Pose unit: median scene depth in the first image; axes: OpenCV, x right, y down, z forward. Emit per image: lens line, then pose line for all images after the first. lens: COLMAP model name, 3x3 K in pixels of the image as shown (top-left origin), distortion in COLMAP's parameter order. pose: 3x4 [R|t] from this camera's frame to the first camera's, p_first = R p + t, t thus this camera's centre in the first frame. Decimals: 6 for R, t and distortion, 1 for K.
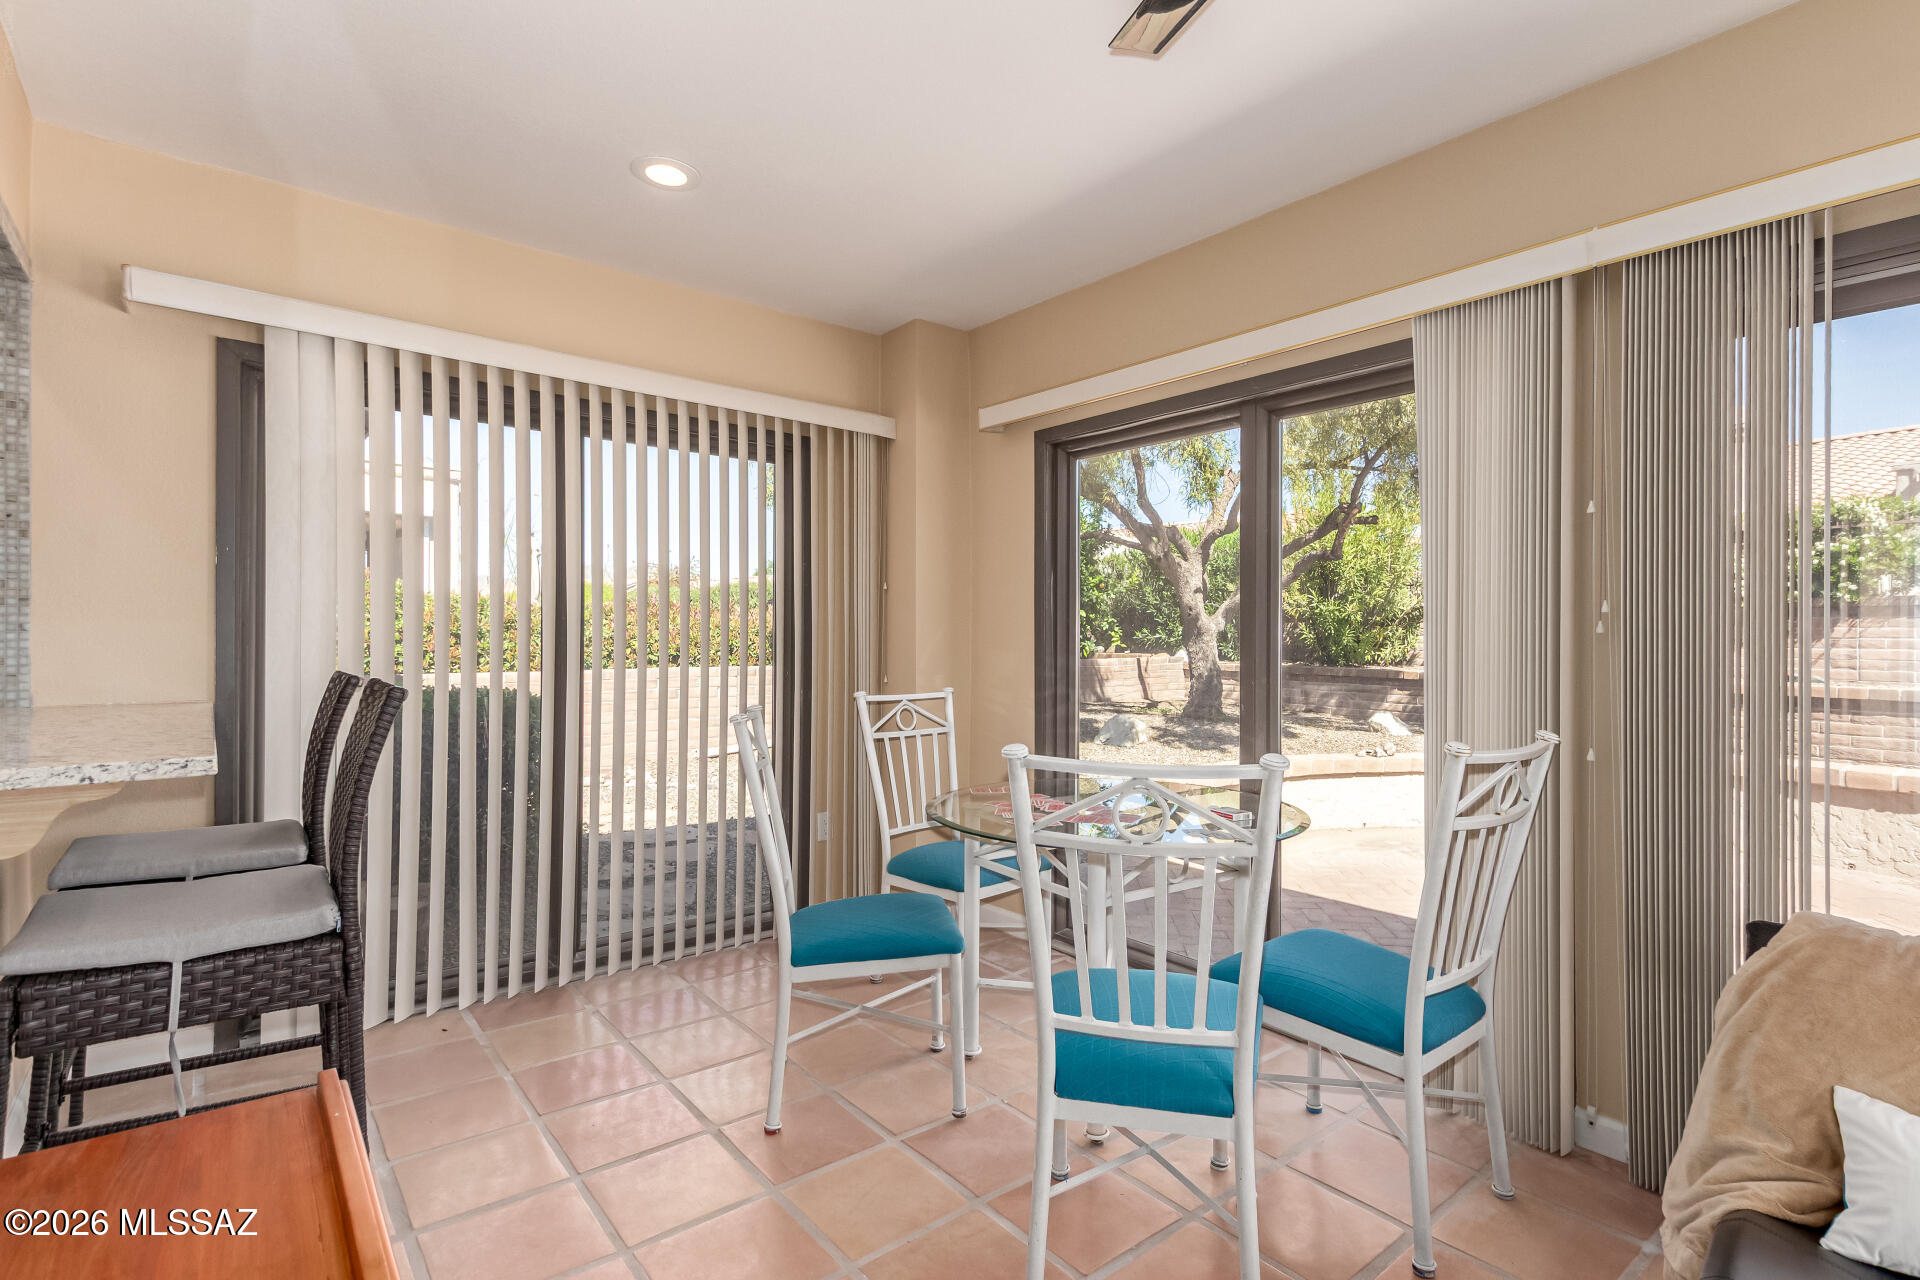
lens RADIAL K [[935.5, 0, 975.7], [0, 935.5, 640.0], [0, 0, 1]] dist [0.015174, -0.001356]
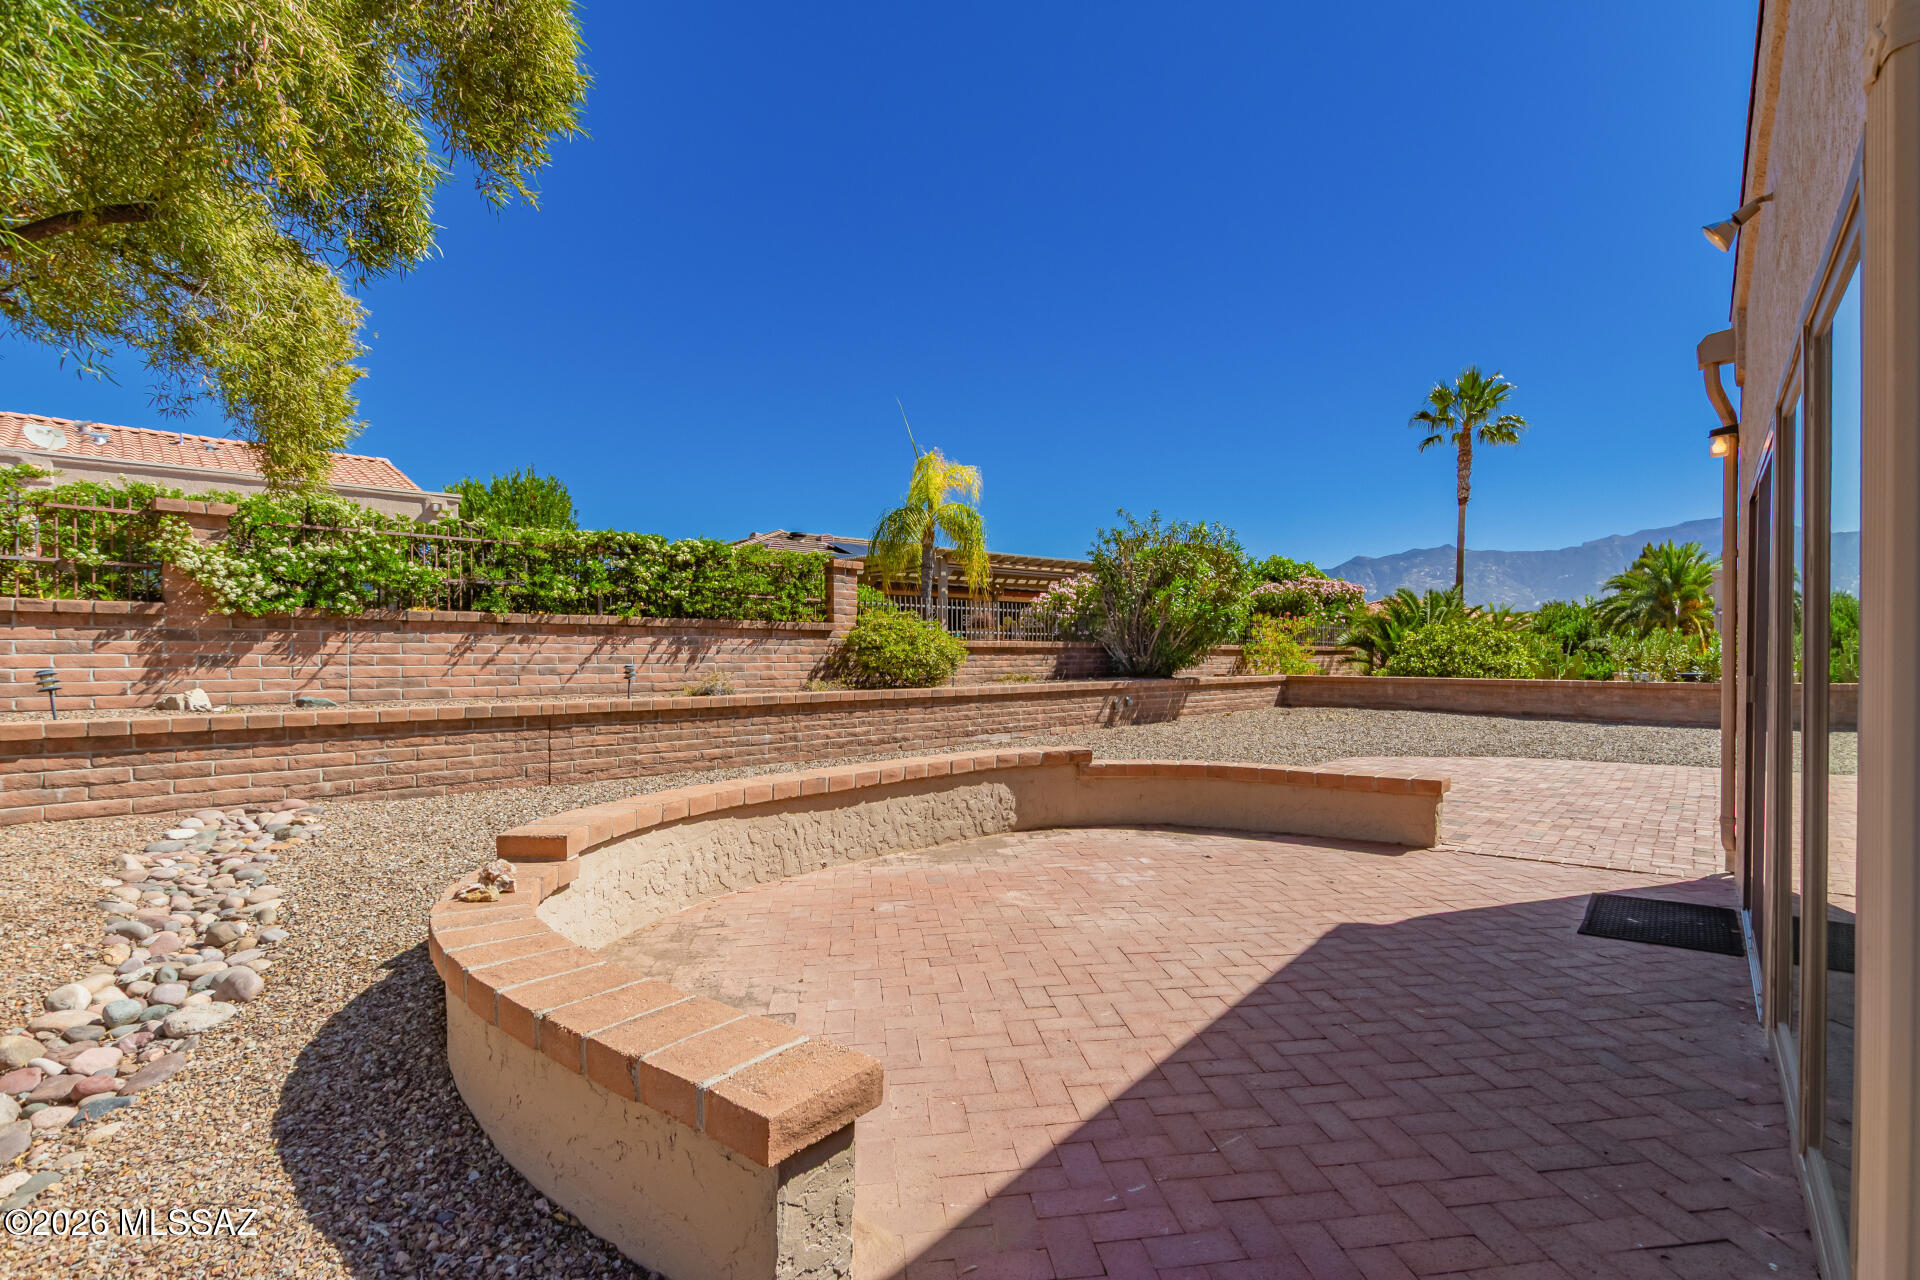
lens RADIAL K [[935.5, 0, 966.2], [0, 935.5, 657.6], [0, 0, 1]] dist [0.015174, -0.001356]
pose [[-0.228953, 0.003398, 0.973432, -0.323091], [0.002460, 0.999993, -0.002912, 0.022474], [-0.973434, 0.001728, -0.228960, 2.621727]]
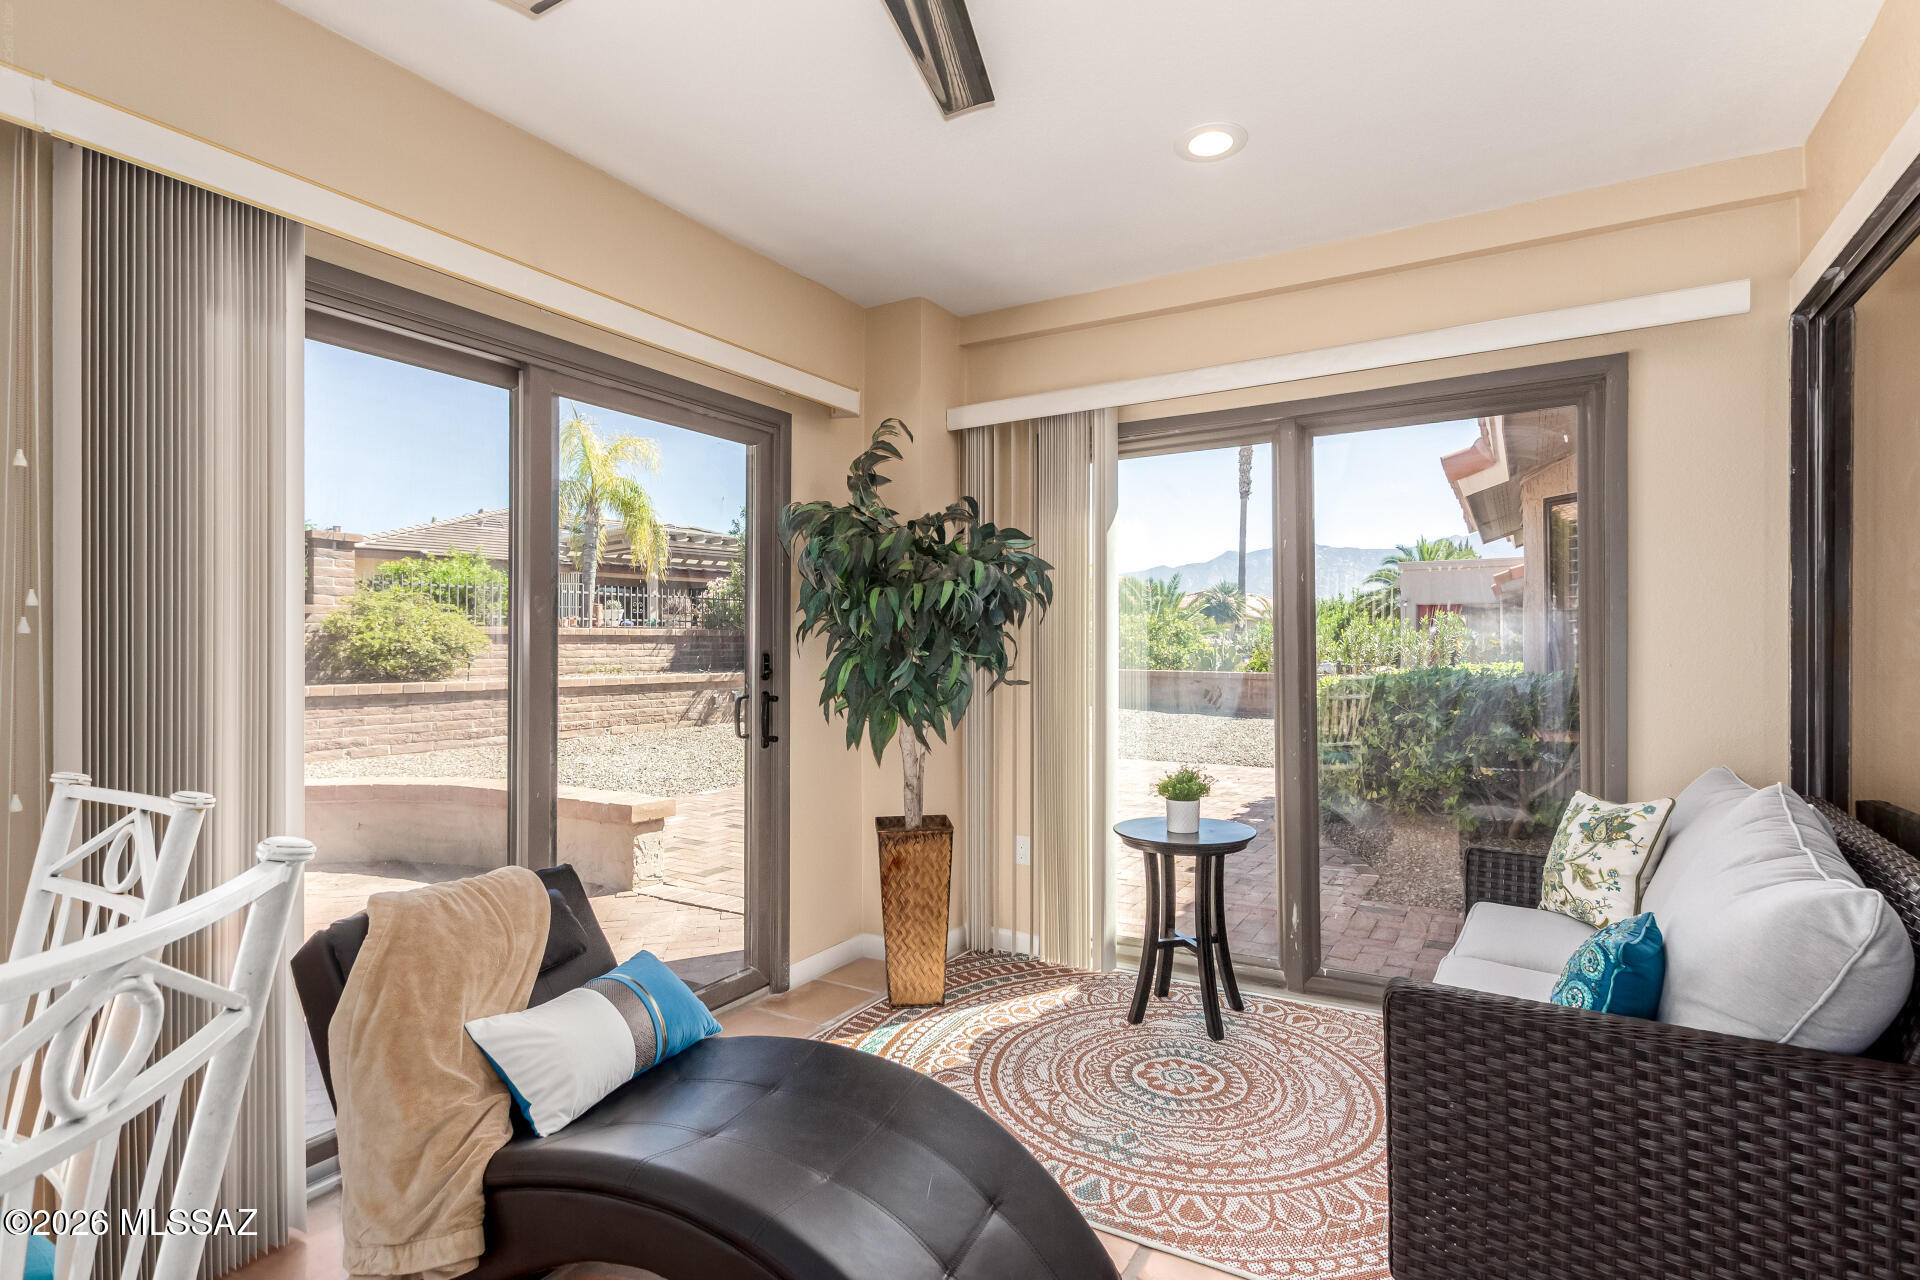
lens RADIAL K [[935.5, 0, 979.9], [0, 935.5, 643.3], [0, 0, 1]] dist [0.015174, -0.001356]
pose [[-0.344563, 0.002729, 0.938759, -0.283310], [-0.003470, 0.999985, -0.004180, 0.000663], [-0.938757, -0.004697, -0.344548, 0.556887]]
